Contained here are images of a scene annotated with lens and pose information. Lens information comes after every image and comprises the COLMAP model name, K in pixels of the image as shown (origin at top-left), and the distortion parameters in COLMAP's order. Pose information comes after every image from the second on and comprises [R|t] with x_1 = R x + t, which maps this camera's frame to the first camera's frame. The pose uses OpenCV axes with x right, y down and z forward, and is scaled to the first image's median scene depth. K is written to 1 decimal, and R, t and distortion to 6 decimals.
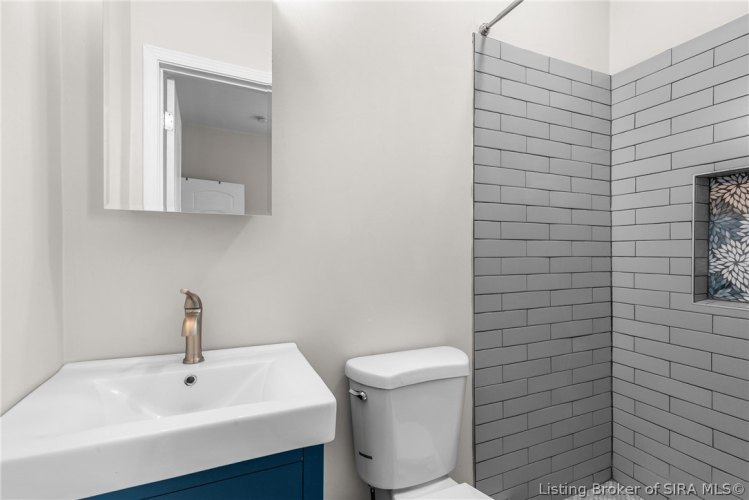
lens RADIAL K [[340.7, 0, 378.2], [0, 340.7, 248.3], [0, 0, 1]] dist [-0.000198, 0.000529]
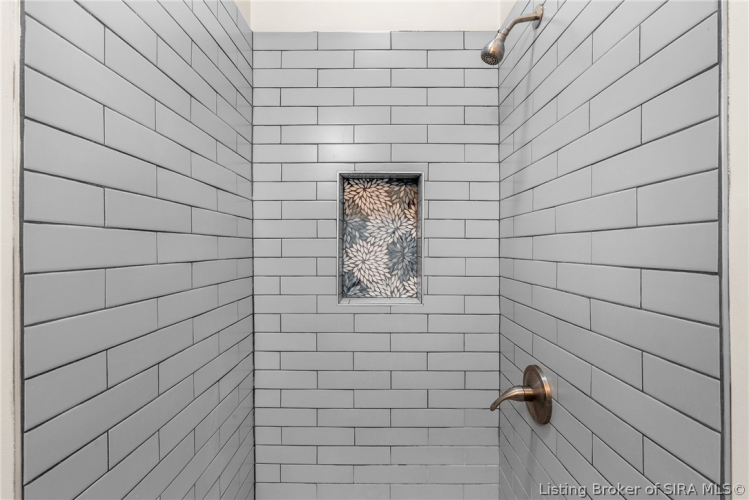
lens RADIAL K [[325.4, 0, 377.6], [0, 325.4, 247.4], [0, 0, 1]] dist [-0.009503, -0.000052]
pose [[0.386823, 0.000479, 0.922154, 0.118371], [-0.005261, 0.999985, 0.001687, -0.002575], [-0.922139, -0.005504, 0.386819, 0.538607]]
